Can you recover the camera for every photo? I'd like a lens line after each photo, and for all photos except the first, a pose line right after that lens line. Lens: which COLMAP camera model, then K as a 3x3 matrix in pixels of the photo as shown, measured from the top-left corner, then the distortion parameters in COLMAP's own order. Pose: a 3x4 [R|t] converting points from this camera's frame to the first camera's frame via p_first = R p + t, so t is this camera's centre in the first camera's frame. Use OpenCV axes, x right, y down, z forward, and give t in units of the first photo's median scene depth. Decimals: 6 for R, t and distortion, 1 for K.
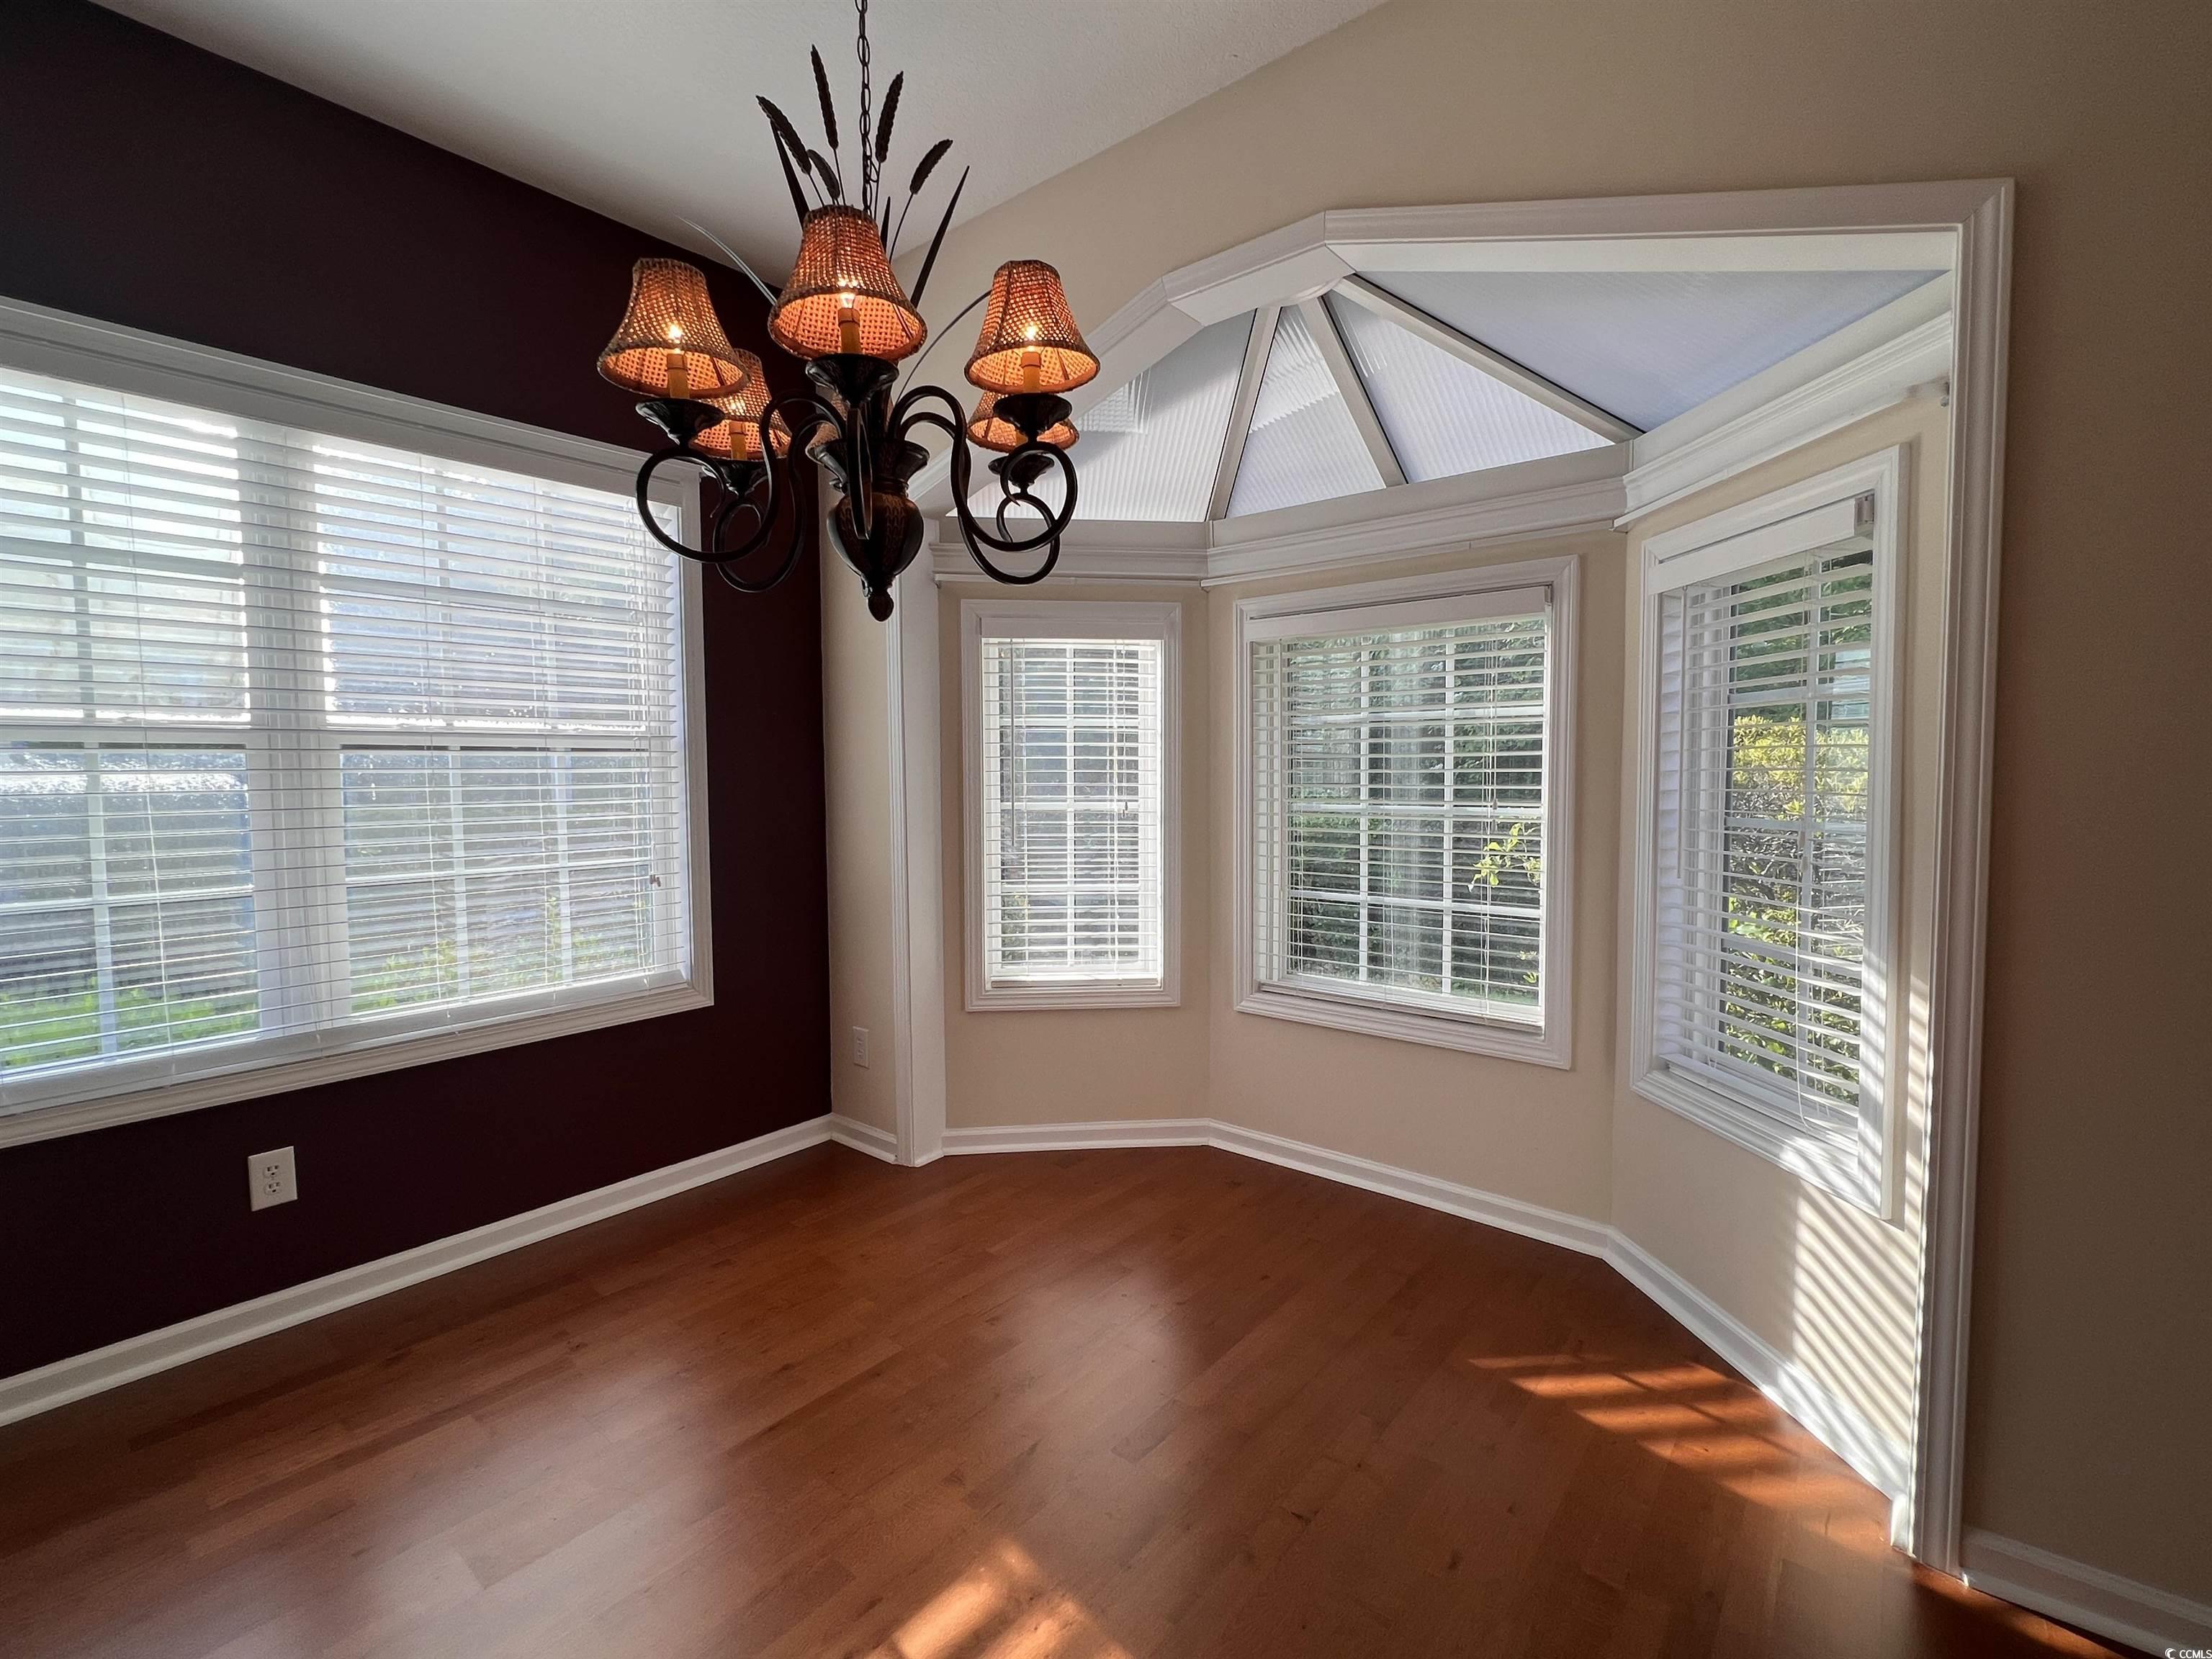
lens RADIAL K [[982.4, 0, 1111.7], [0, 982.4, 824.0], [0, 0, 1]] dist [0.000257, 0.001085]
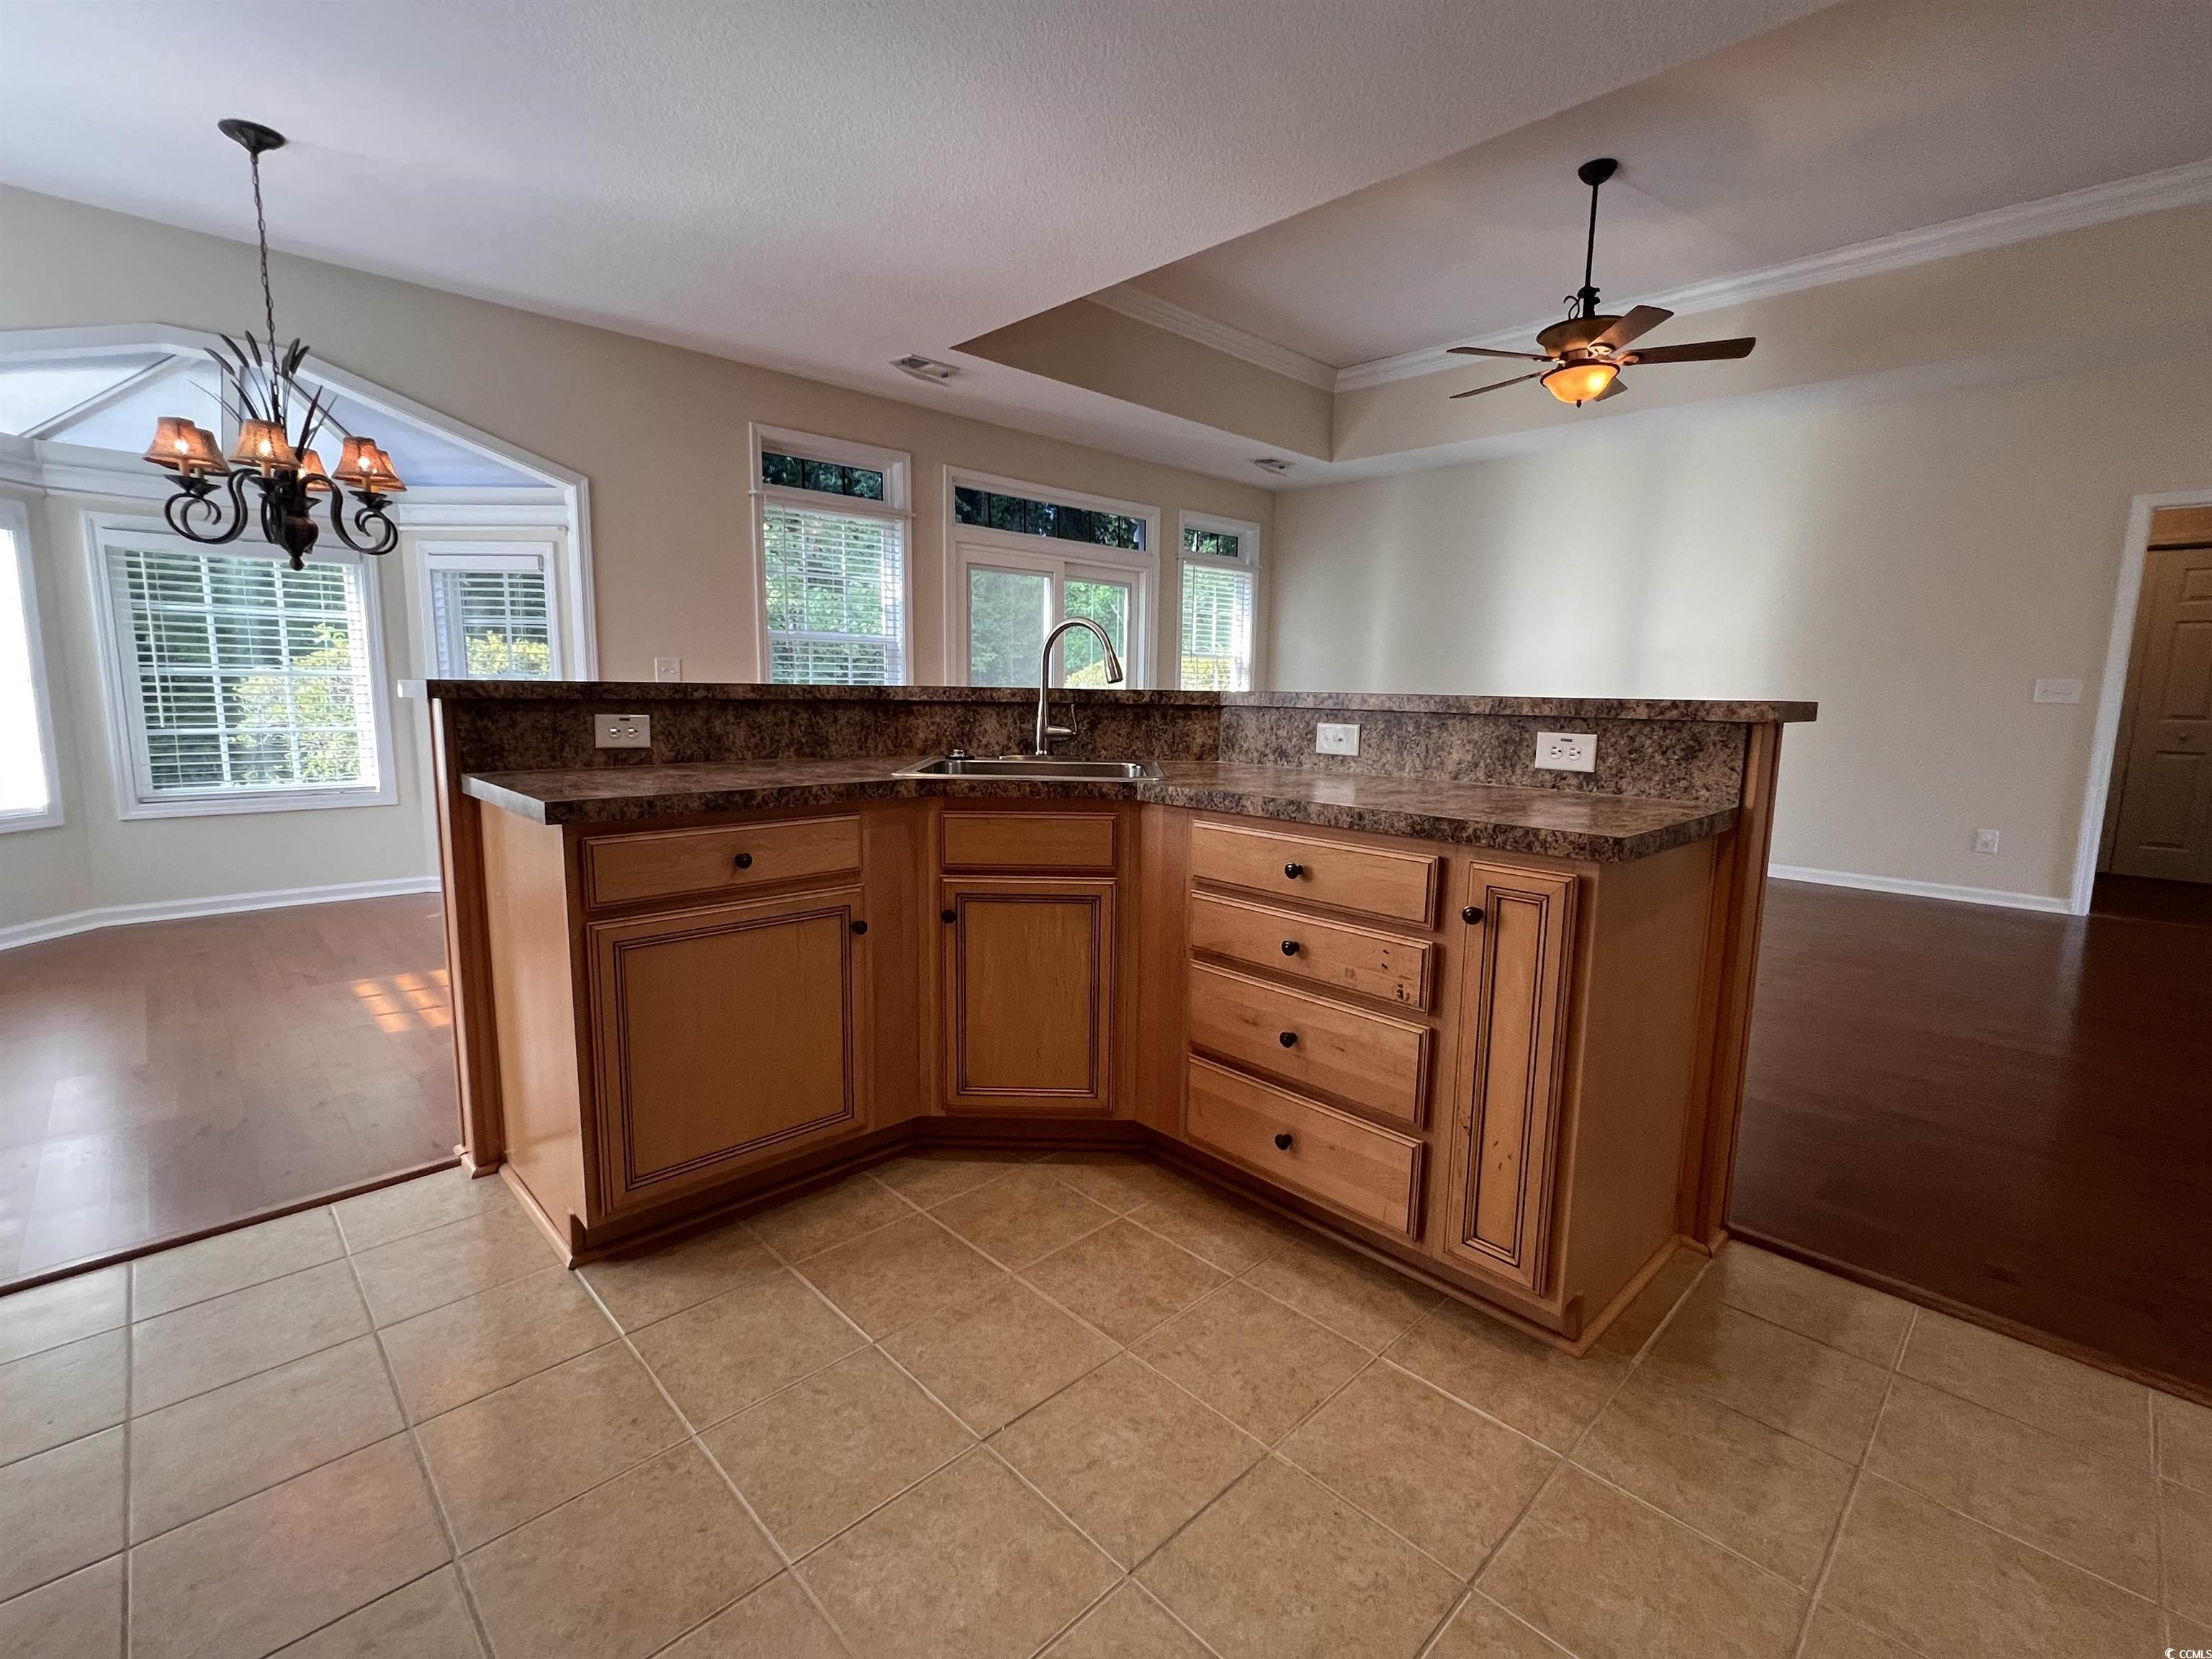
lens RADIAL K [[982.4, 0, 1109.3], [0, 982.4, 820.6], [0, 0, 1]] dist [0.000257, 0.001085]
pose [[0.096644, -0.134283, 0.986219, -1.133066], [0.033491, 0.990735, 0.131616, 0.061162], [-0.994755, 0.020309, 0.100246, -0.519565]]
